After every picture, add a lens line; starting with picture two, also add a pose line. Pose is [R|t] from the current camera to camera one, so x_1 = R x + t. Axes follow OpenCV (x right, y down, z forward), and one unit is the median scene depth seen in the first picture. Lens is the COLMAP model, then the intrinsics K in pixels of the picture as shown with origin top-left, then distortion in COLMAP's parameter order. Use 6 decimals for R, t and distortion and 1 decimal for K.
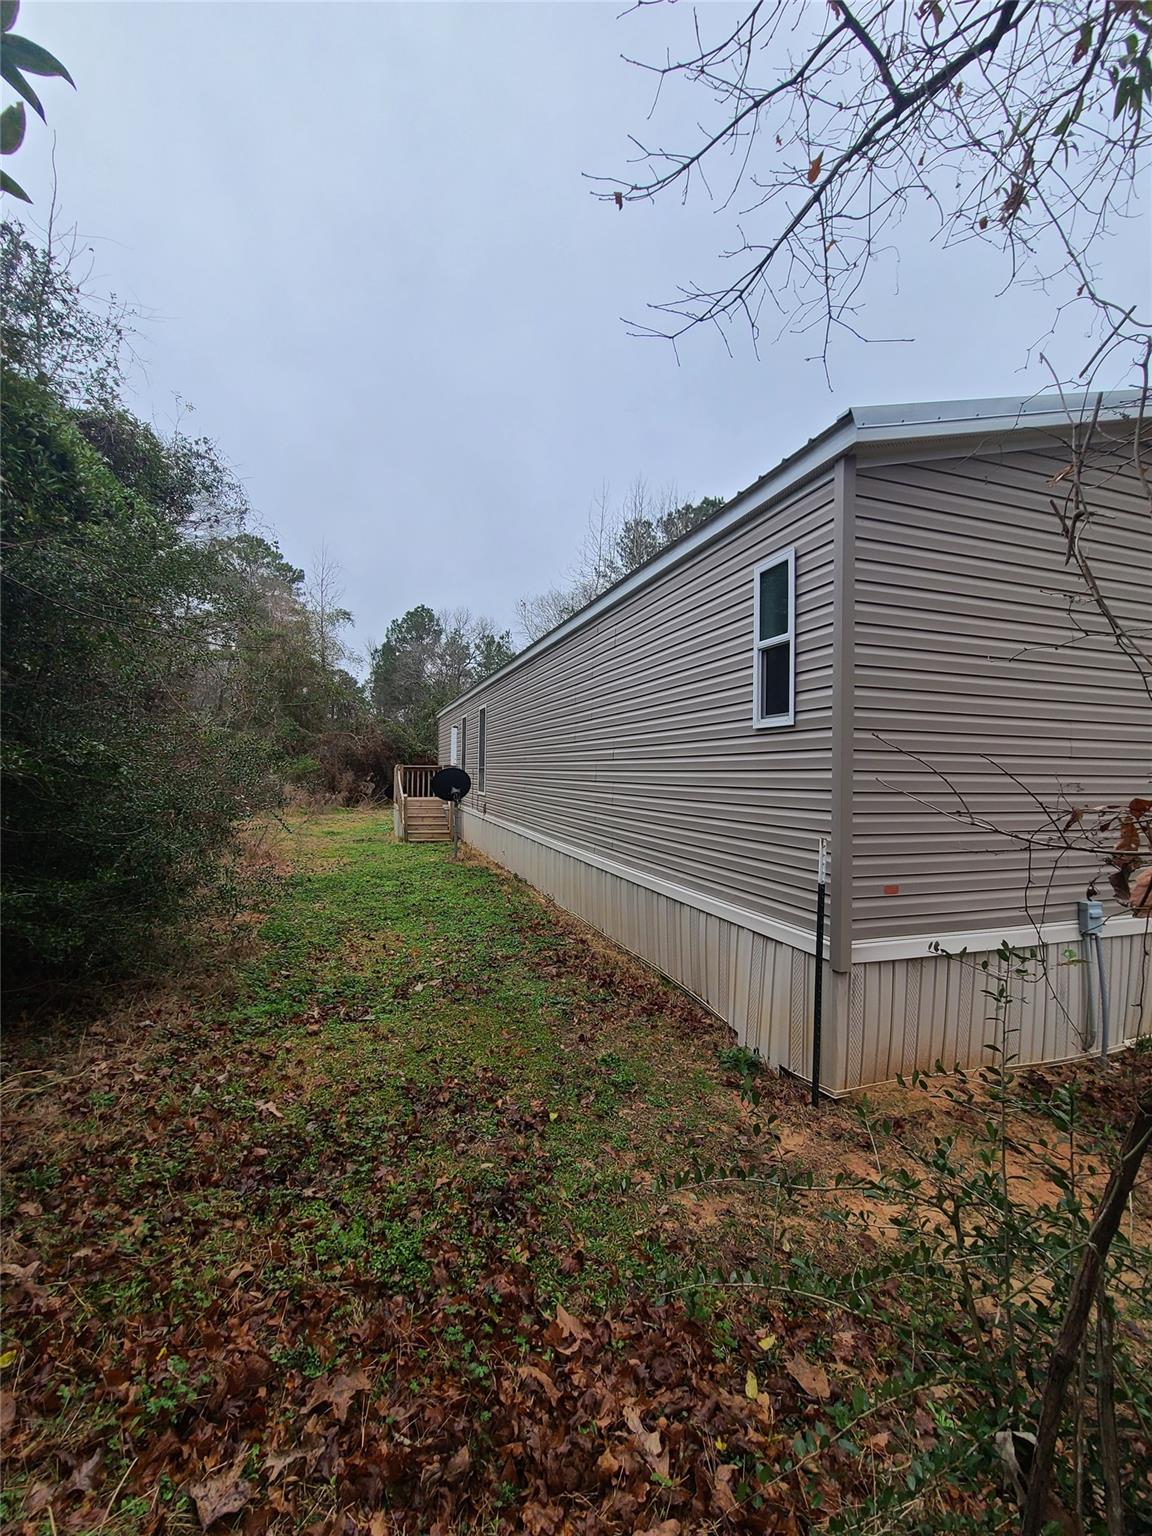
lens RADIAL K [[627.6, 0, 572.8], [0, 627.6, 772.9], [0, 0, 1]] dist [0.002946, -0.002939]
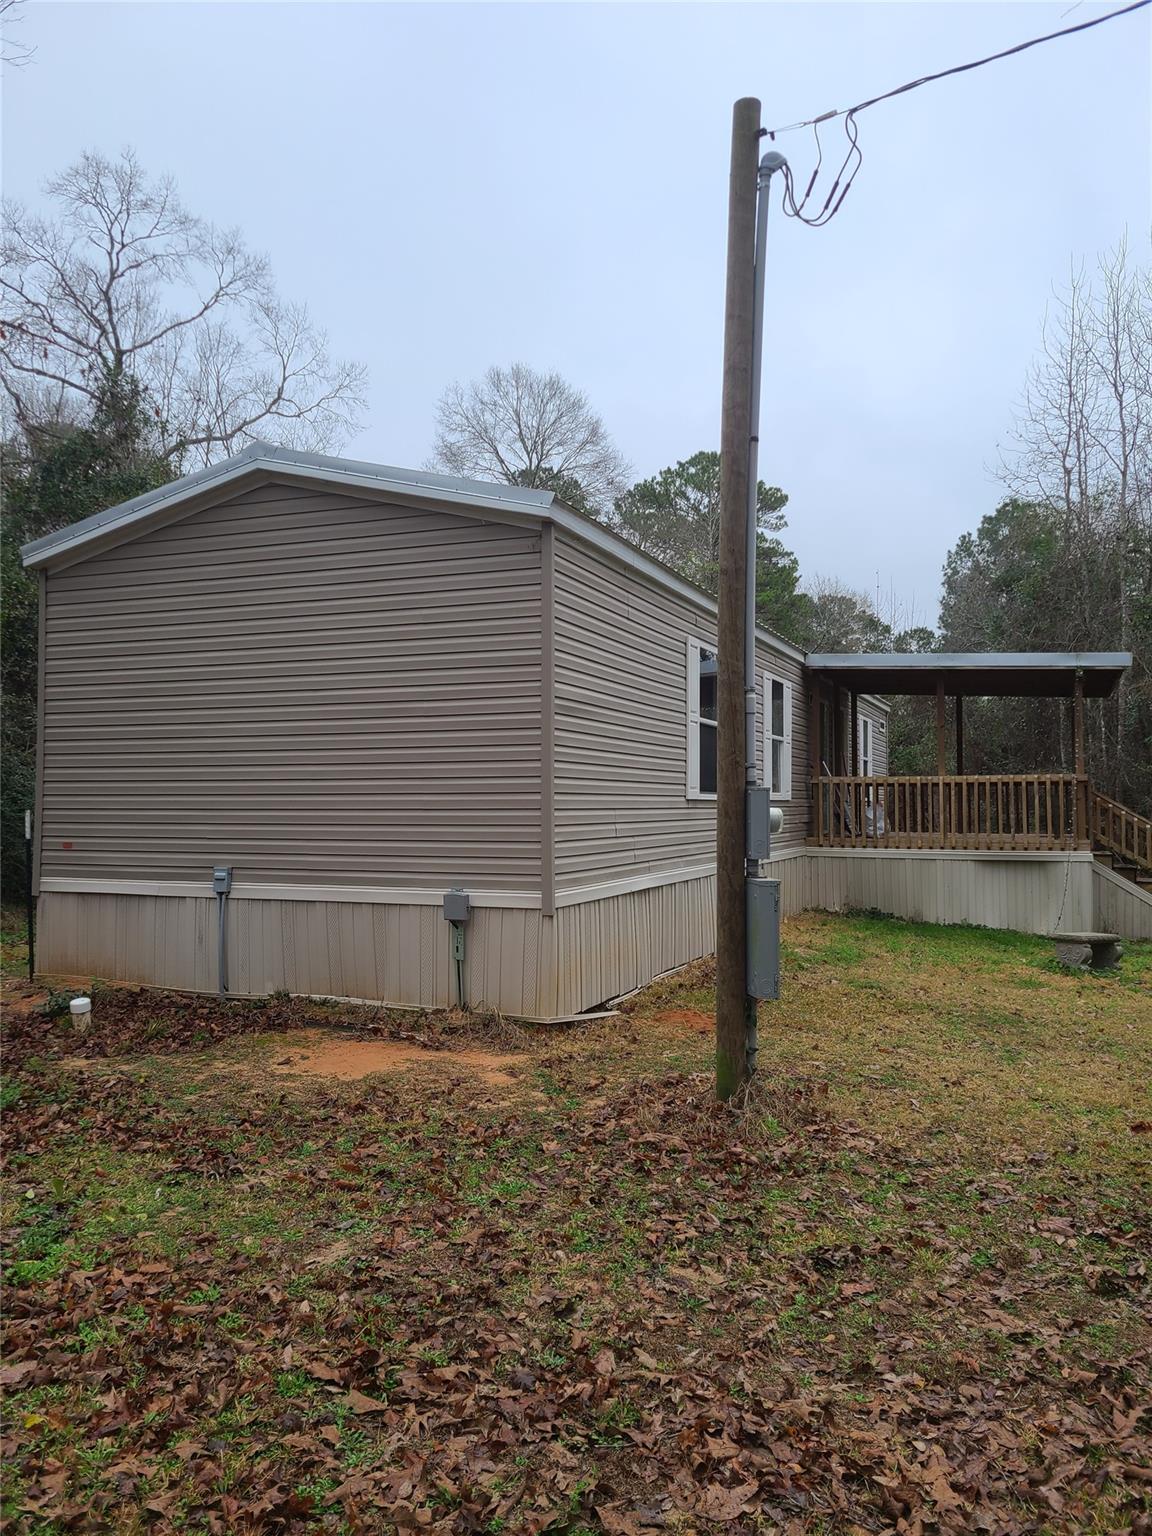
lens RADIAL K [[1149.9, 0, 572.6], [0, 1149.9, 770.7], [0, 0, 1]] dist [0.072792, -0.054570]
pose [[0.756247, -0.032543, -0.653477, 0.322106], [0.009303, 0.999196, -0.038994, 0.012753], [0.654220, 0.023410, 0.755942, -0.030736]]
